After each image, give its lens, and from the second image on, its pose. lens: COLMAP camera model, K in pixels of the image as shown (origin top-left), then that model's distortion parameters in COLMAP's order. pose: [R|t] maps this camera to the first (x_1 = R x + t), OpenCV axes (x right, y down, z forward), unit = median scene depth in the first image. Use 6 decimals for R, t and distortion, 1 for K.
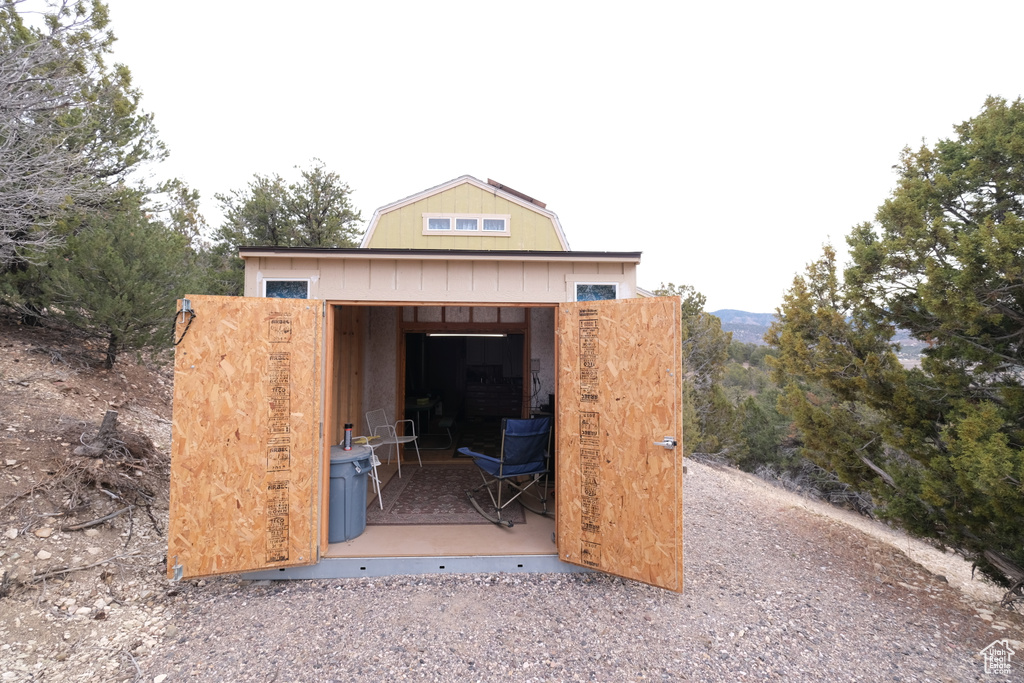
lens RADIAL K [[450.8, 0, 510.8], [0, 450.8, 340.9], [0, 0, 1]] dist [0.002850, 0.000519]
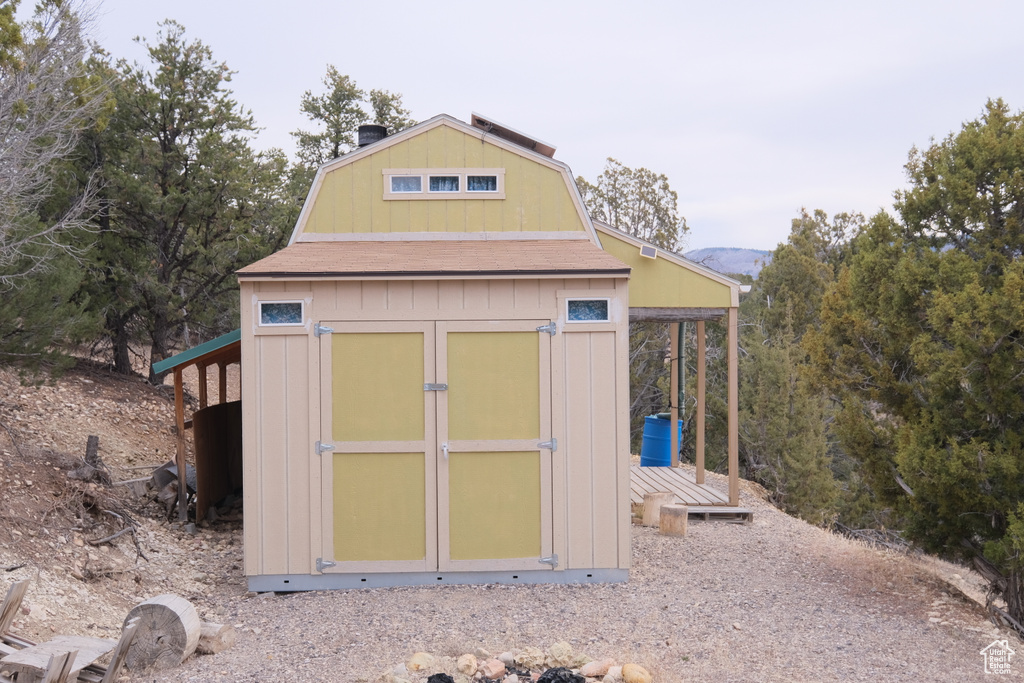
lens RADIAL K [[1063.1, 0, 512.5], [0, 1063.1, 342.2], [0, 0, 1]] dist [0.017573, 0.000000]
pose [[0.999830, -0.016207, -0.008849, 0.022305], [0.016479, 0.999365, 0.031585, -0.057000], [0.008331, -0.031725, 0.999462, -0.705500]]
